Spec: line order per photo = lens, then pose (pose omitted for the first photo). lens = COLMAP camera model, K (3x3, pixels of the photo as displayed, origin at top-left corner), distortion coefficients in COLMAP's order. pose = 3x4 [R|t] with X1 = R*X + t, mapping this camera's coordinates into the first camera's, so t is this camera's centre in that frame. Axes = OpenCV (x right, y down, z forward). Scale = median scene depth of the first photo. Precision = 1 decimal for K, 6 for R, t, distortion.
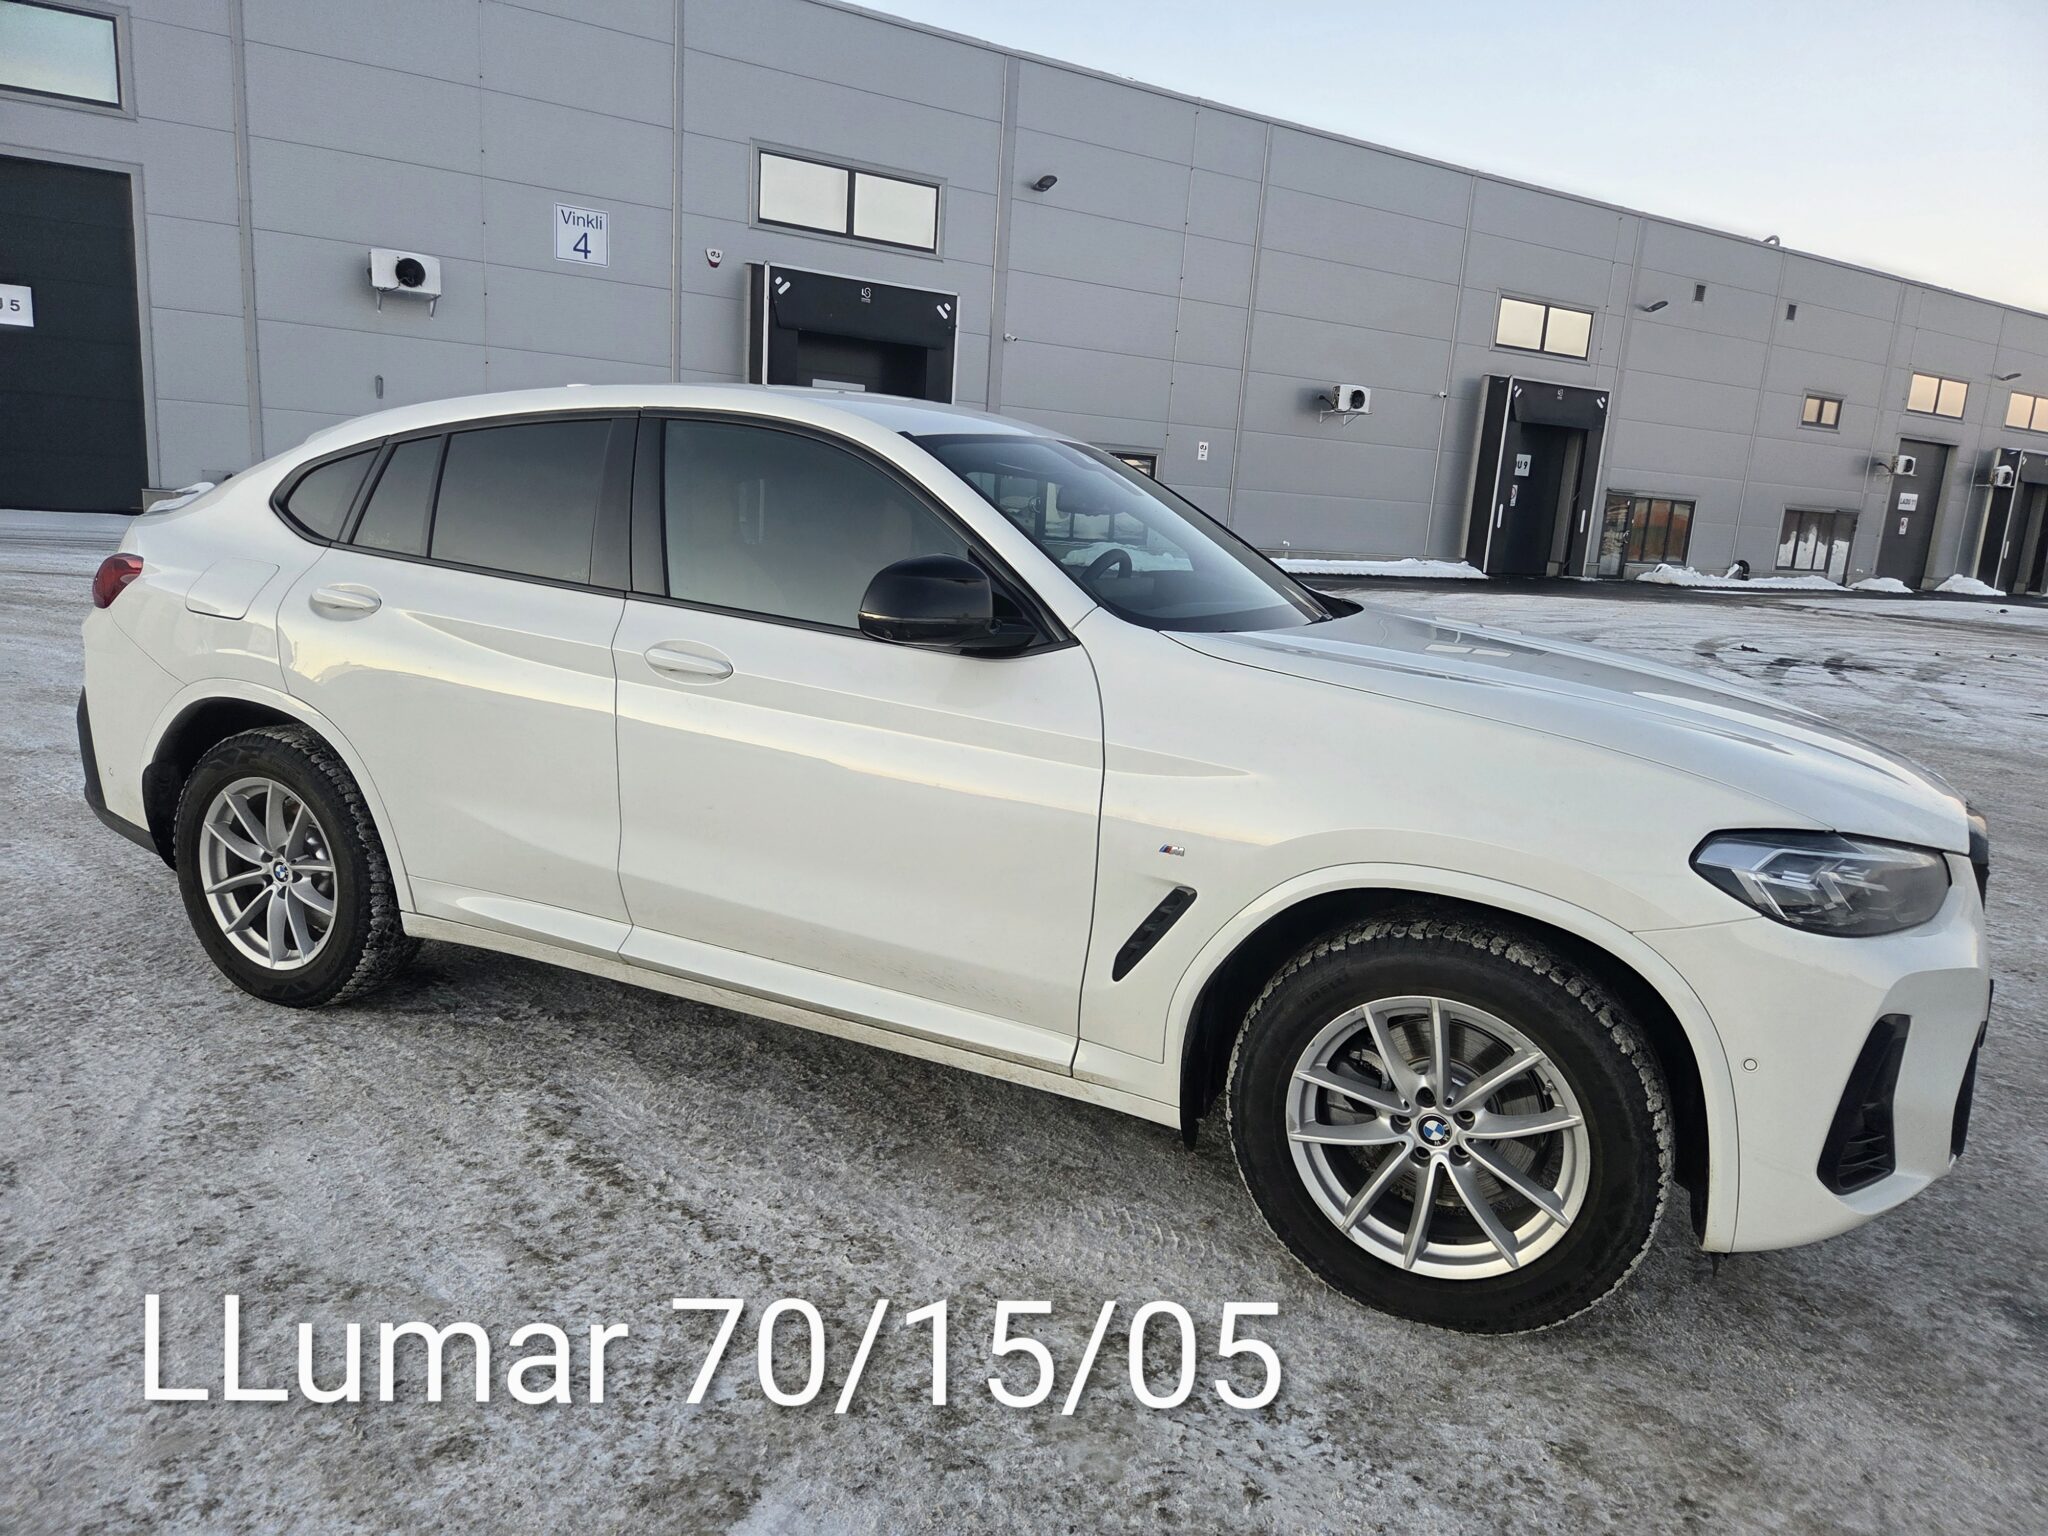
lens RADIAL K [[1368.0, 0, 1023.9], [0, 1368.0, 763.5], [0, 0, 1]] dist [0.059120, -0.042007]
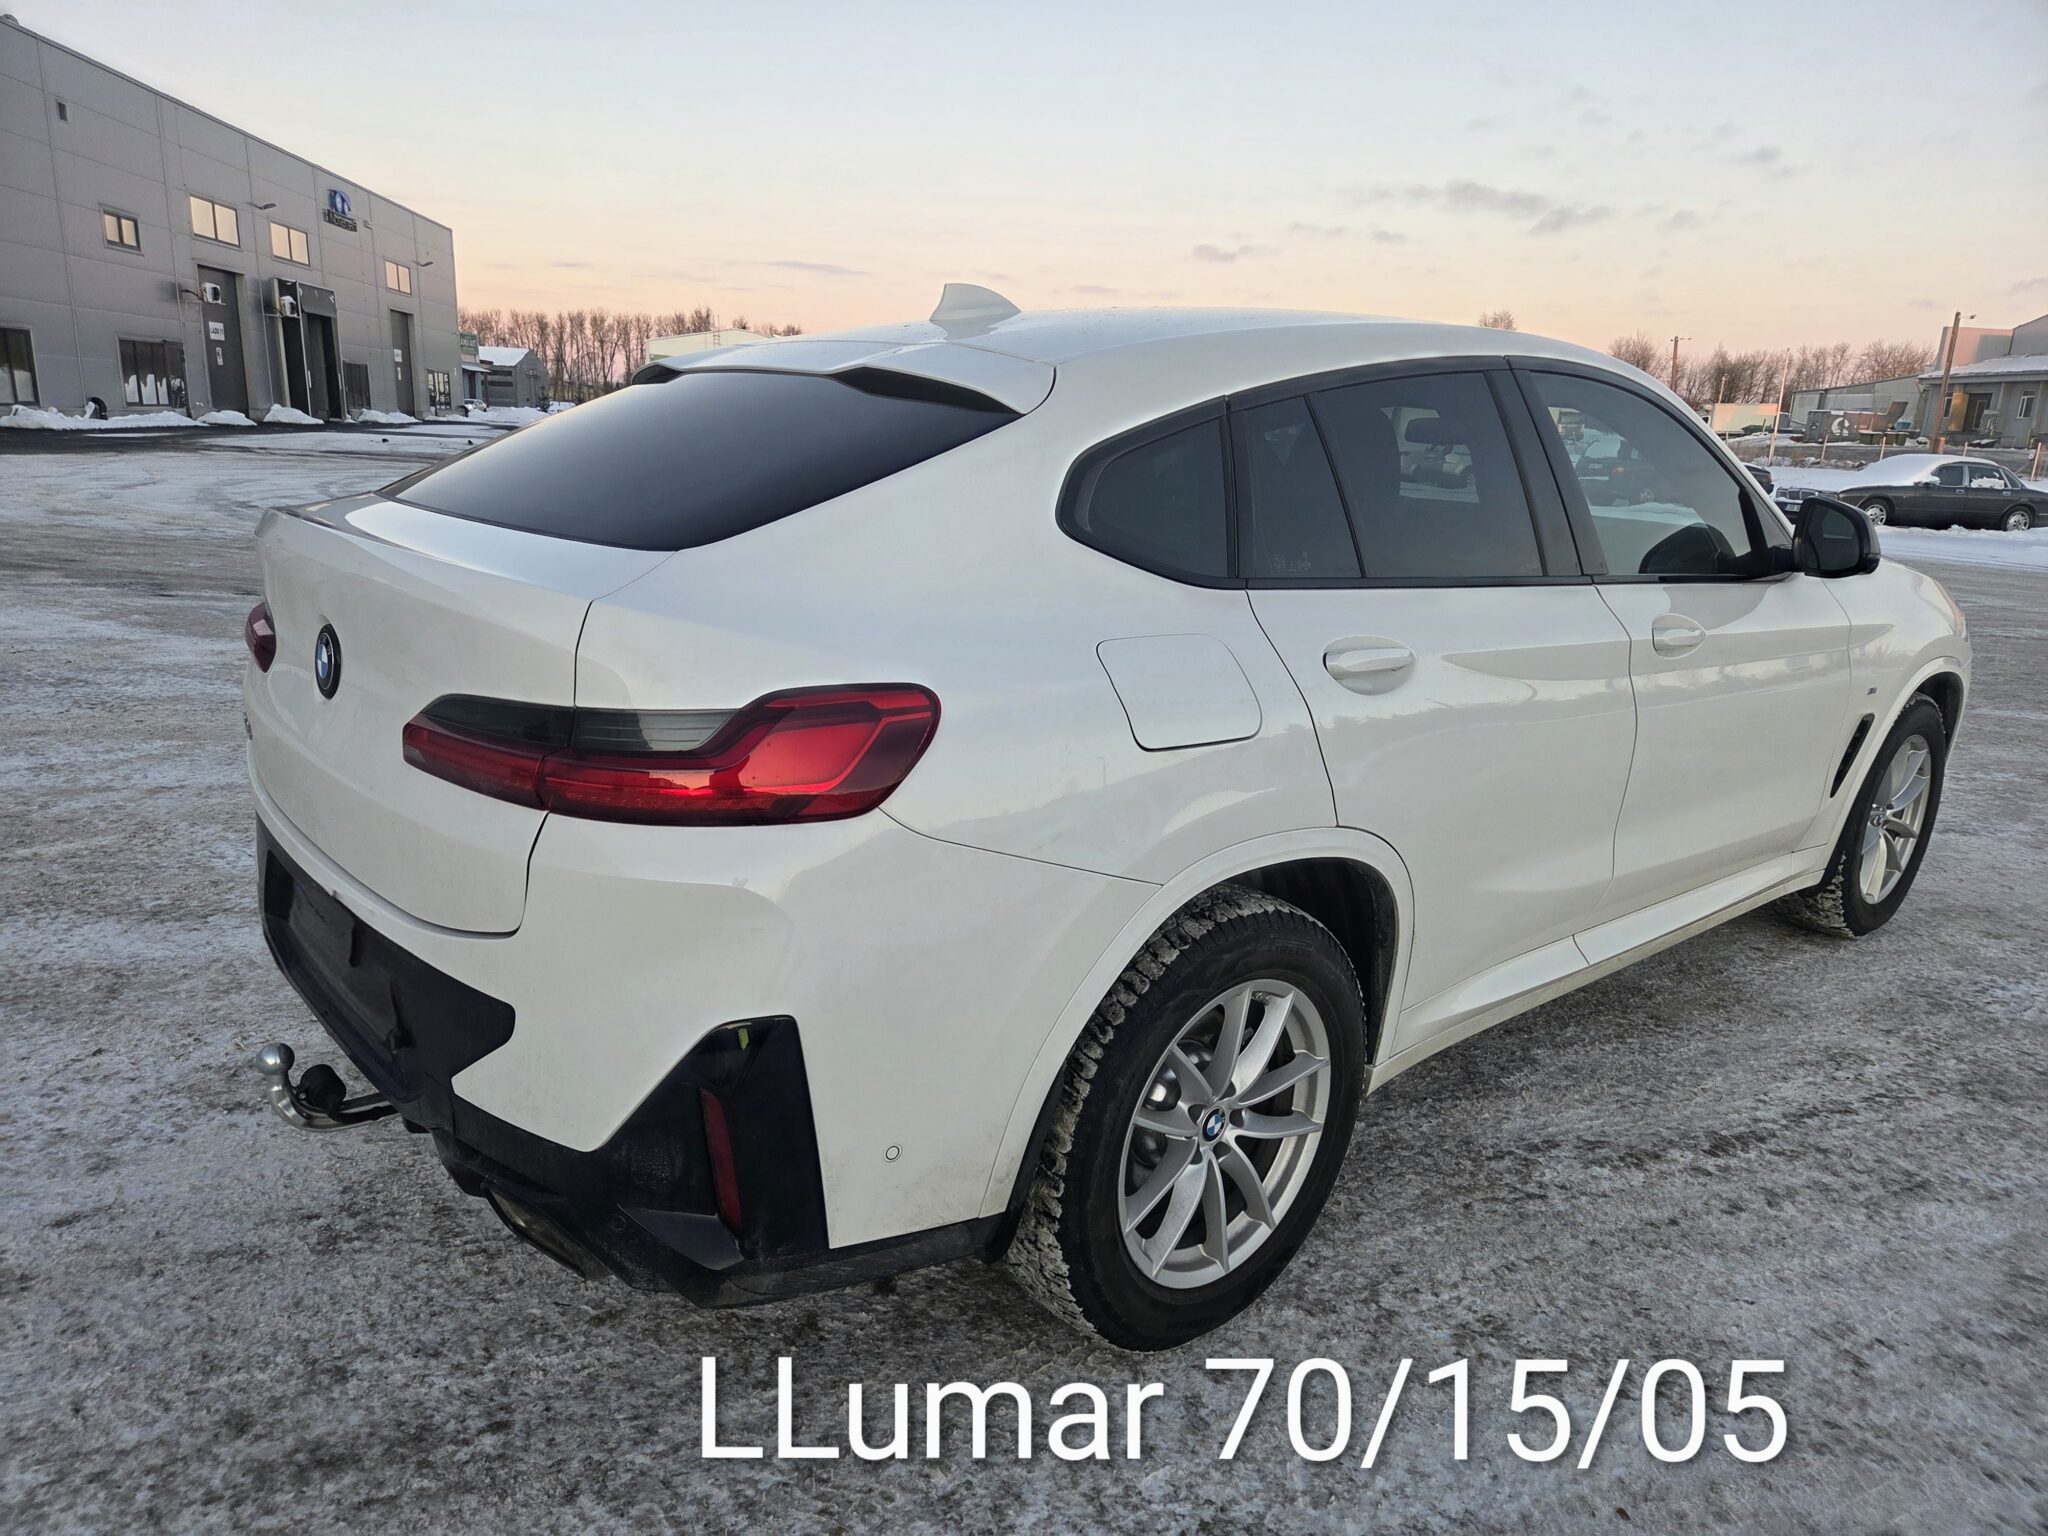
lens RADIAL K [[1368.0, 0, 1013.8], [0, 1368.0, 779.9], [0, 0, 1]] dist [0.059120, -0.042007]
pose [[0.409972, -0.278344, 0.868589, -0.094237], [0.160950, 0.959431, 0.231487, -0.020264], [-0.897785, 0.044896, 0.438140, 0.071086]]
